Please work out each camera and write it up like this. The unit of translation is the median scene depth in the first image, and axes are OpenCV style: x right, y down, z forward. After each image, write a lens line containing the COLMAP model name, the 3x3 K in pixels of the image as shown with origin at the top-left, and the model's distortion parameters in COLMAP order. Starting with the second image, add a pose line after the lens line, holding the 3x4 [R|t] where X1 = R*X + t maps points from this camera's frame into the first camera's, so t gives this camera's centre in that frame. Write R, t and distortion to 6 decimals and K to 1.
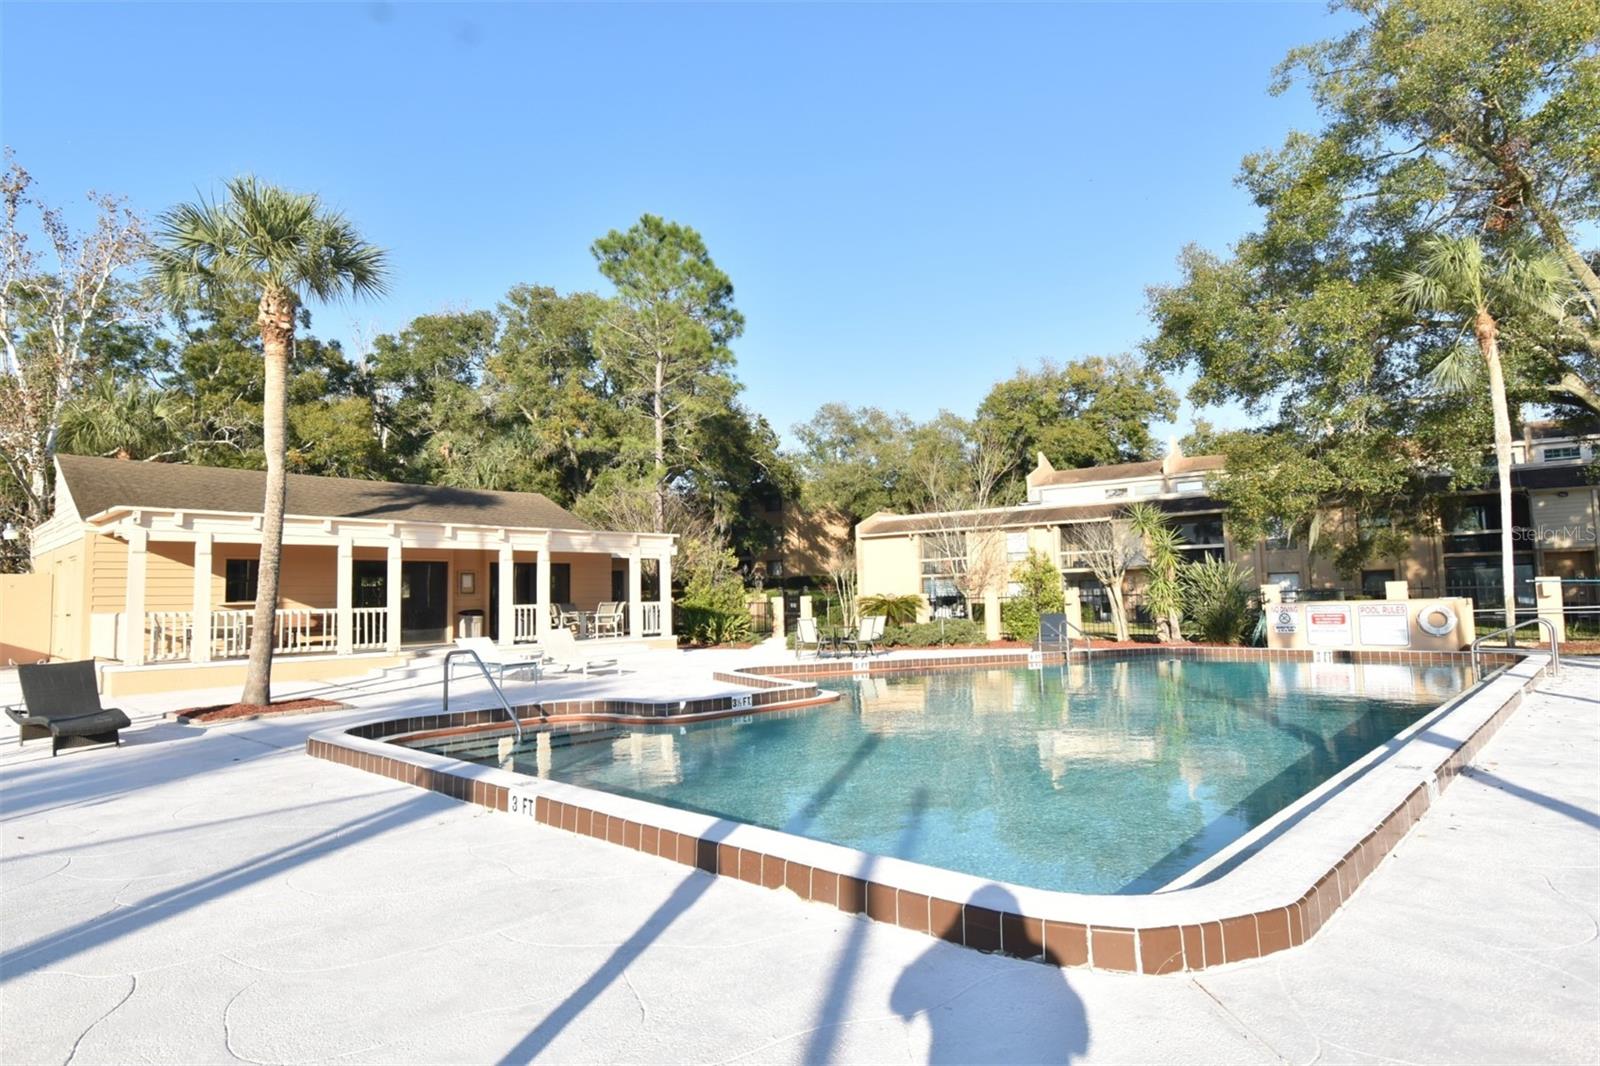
lens RADIAL K [[890.0, 0, 803.0], [0, 890.0, 534.1], [0, 0, 1]] dist [0.008138, 0.002114]
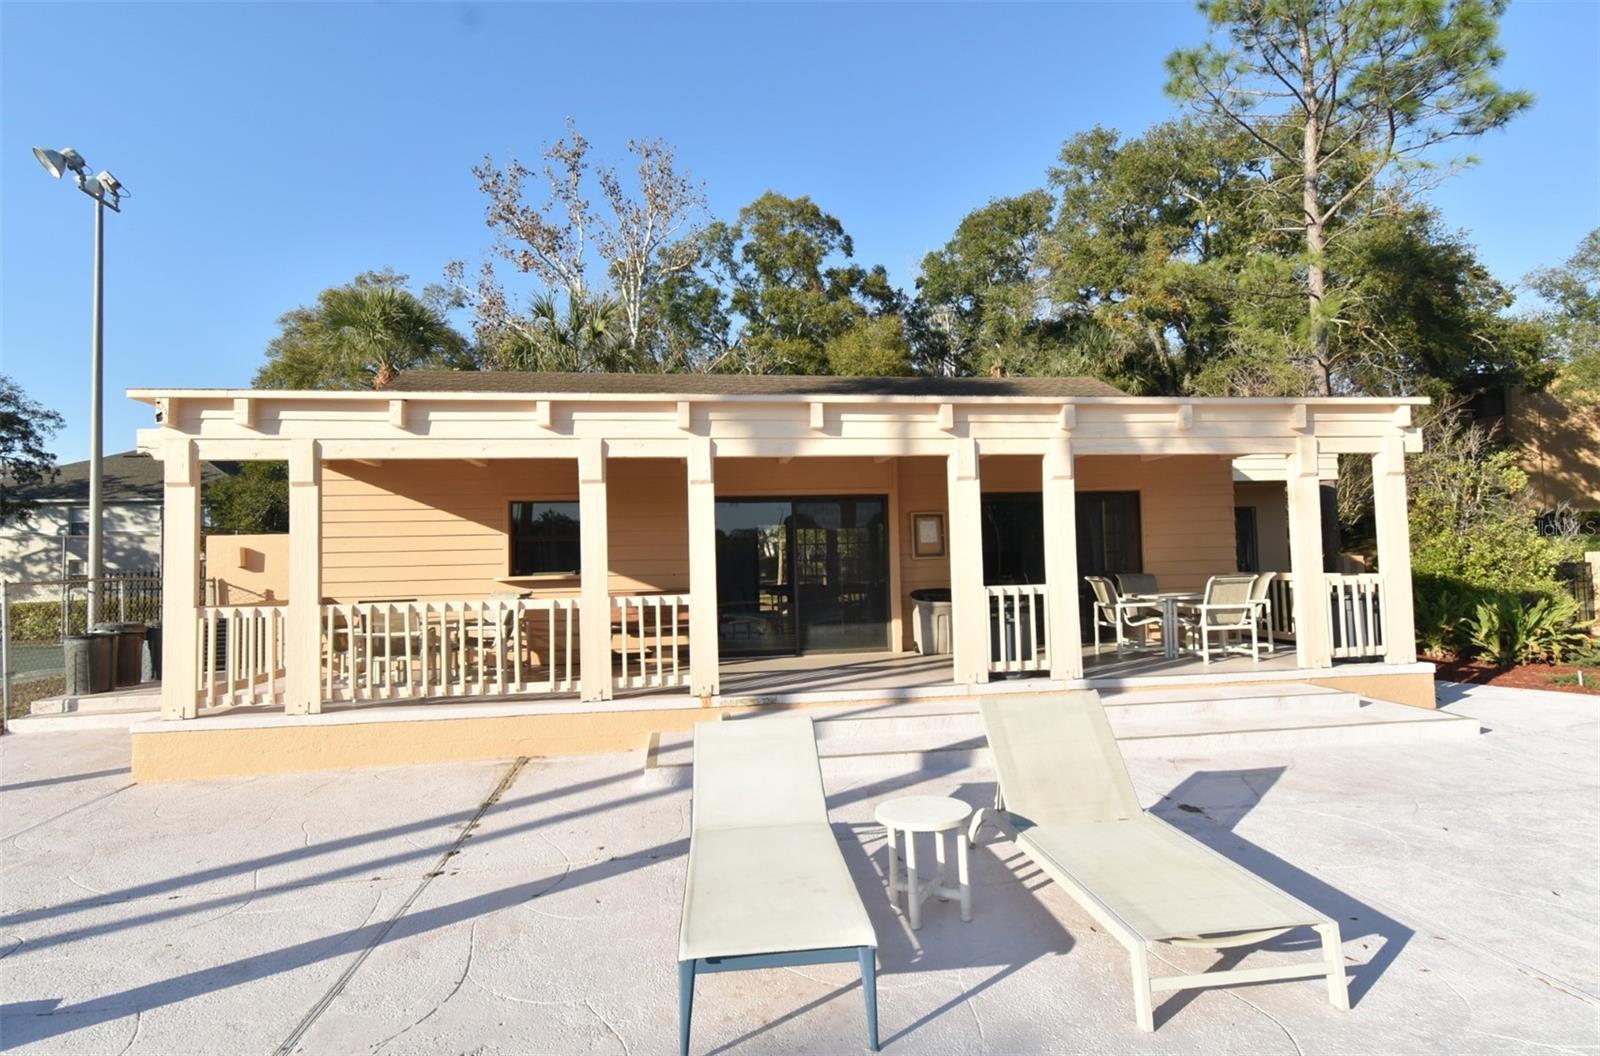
lens RADIAL K [[841.7, 0, 804.5], [0, 841.7, 518.9], [0, 0, 1]] dist [0.002997, -0.000770]
pose [[0.782348, -0.028180, -0.622203, -0.127228], [0.052512, 0.998403, 0.020809, 0.030984], [0.620623, -0.048953, 0.782579, 0.558935]]
